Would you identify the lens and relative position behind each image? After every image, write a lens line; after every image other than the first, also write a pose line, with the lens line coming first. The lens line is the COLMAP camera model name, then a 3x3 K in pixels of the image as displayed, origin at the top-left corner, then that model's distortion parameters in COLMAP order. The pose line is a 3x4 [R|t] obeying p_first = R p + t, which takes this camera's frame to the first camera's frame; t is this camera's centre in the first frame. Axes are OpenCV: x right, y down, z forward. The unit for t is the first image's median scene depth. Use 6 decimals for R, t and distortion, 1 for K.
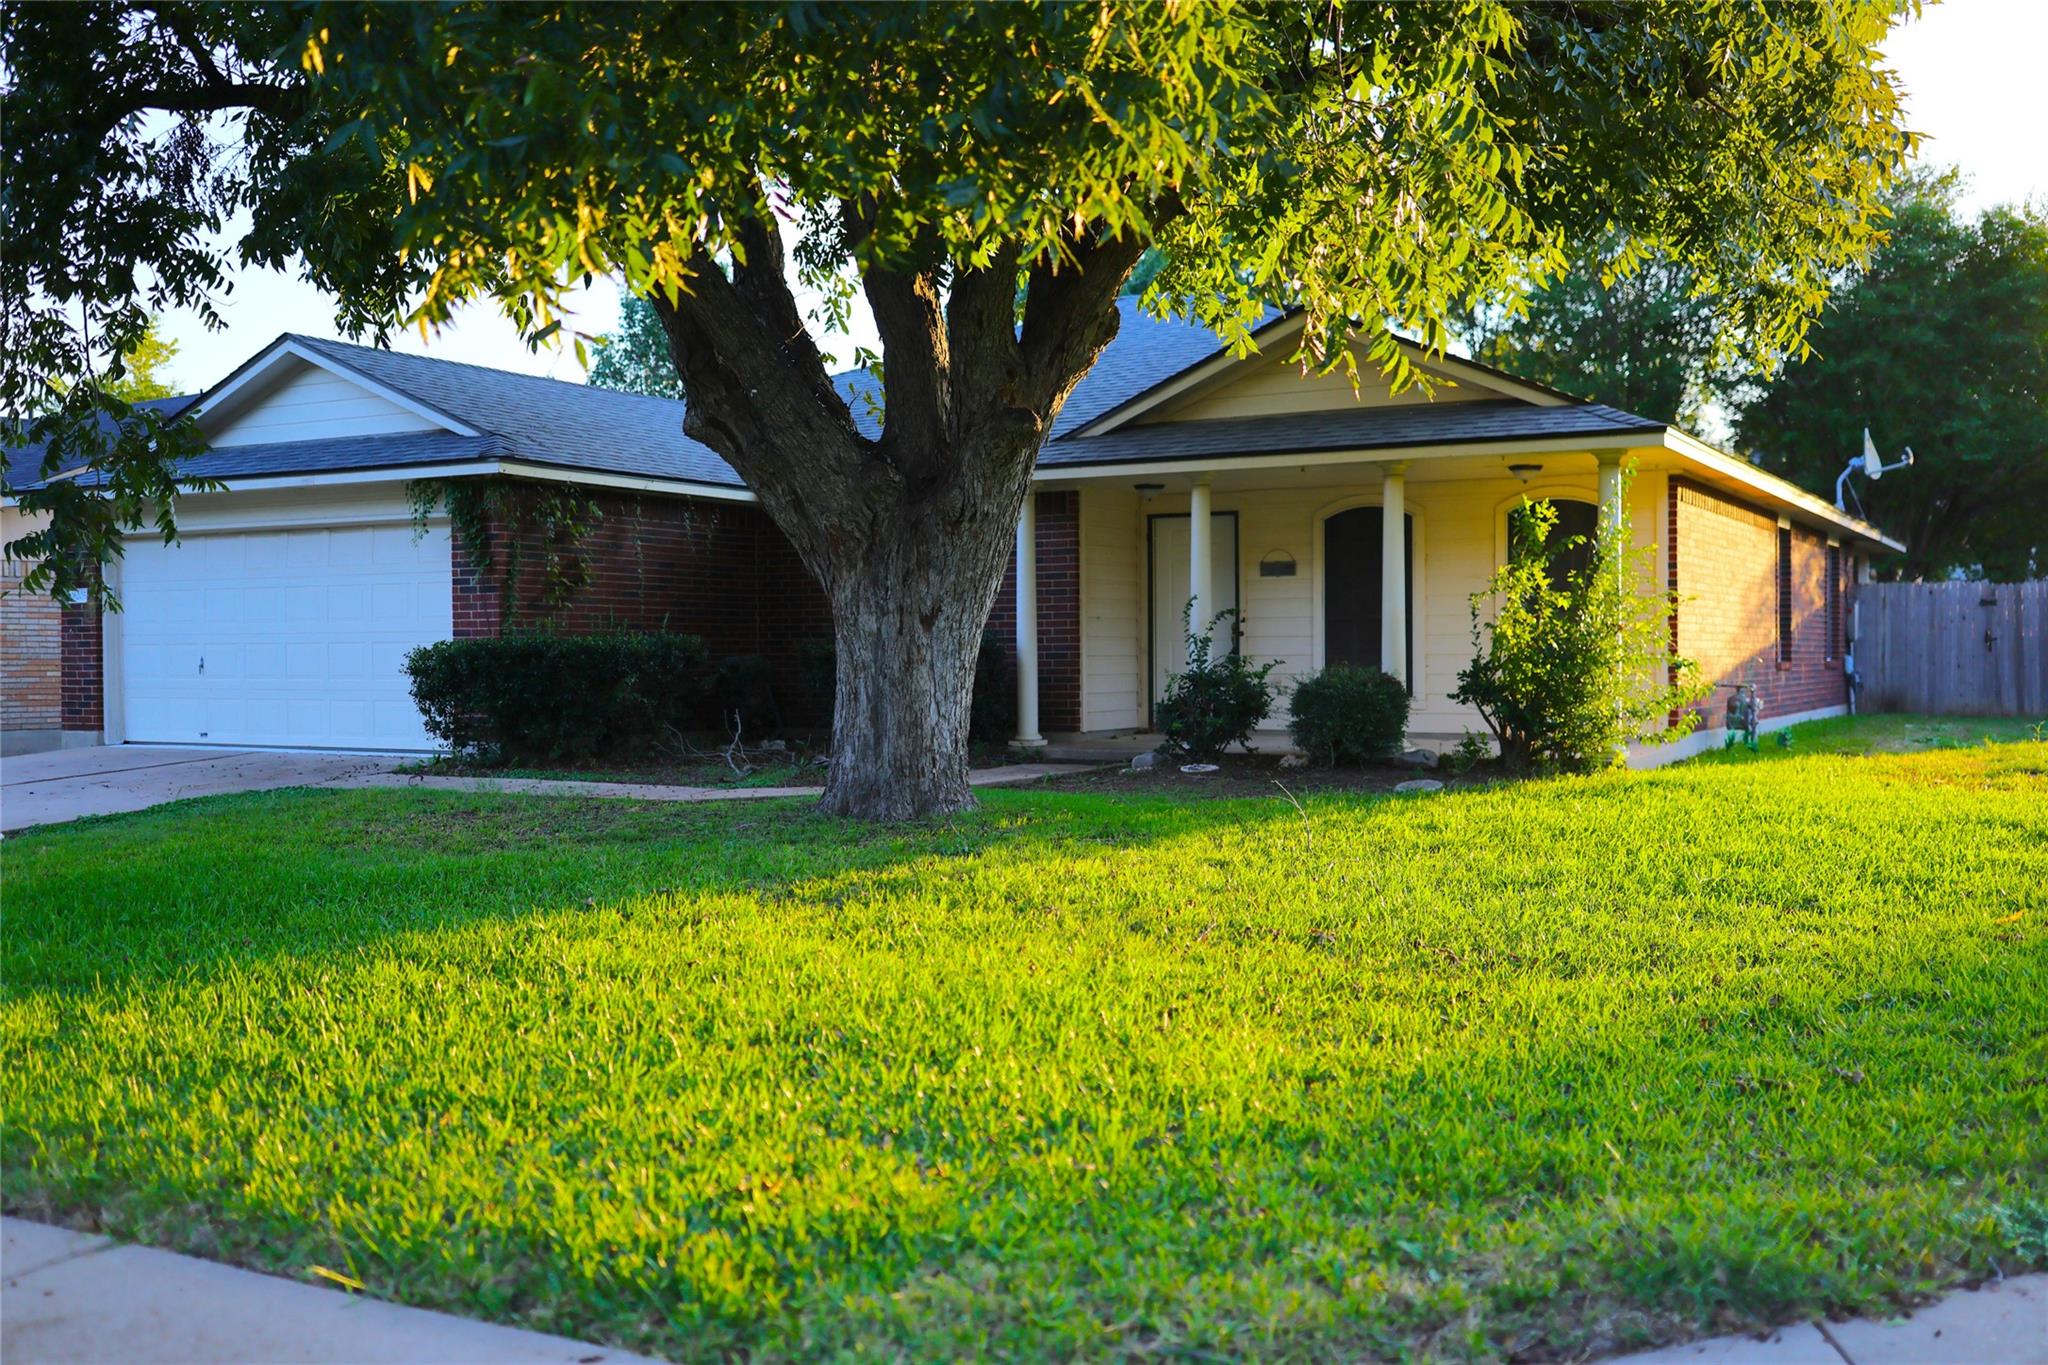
lens RADIAL K [[1981.9, 0, 1028.1], [0, 1981.9, 680.8], [0, 0, 1]] dist [-0.014014, 0.000000]
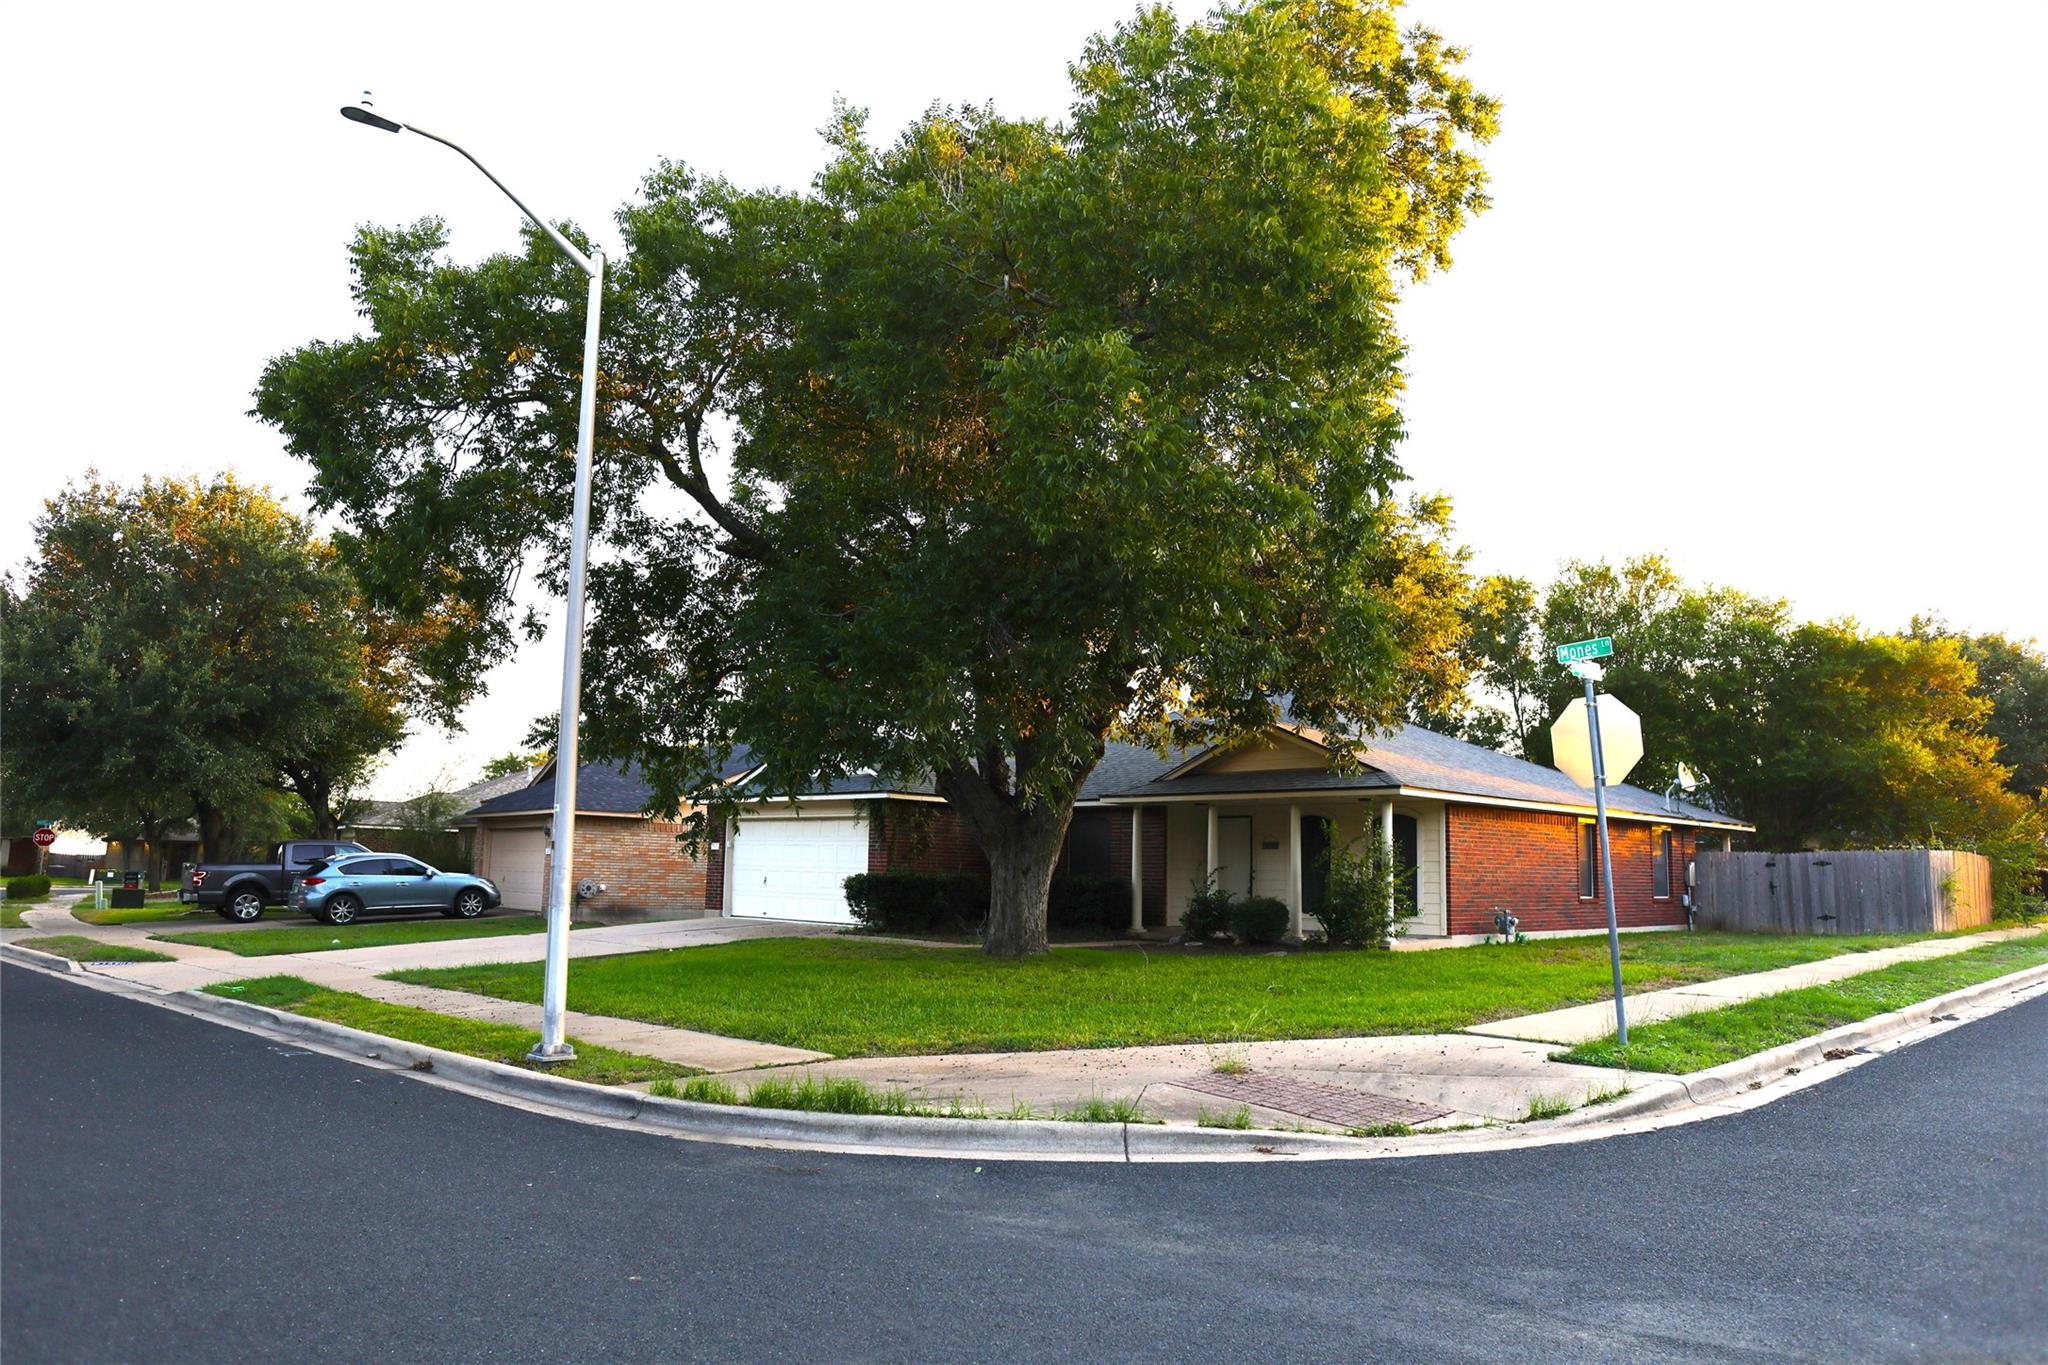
lens RADIAL K [[1409.6, 0, 1020.9], [0, 1409.6, 674.1], [0, 0, 1]] dist [-0.082029, -0.000121]
pose [[0.967065, -0.010938, -0.254294, 0.275115], [-0.028685, 0.988028, -0.151584, -0.007198], [0.252908, 0.153886, 0.955174, -0.479705]]
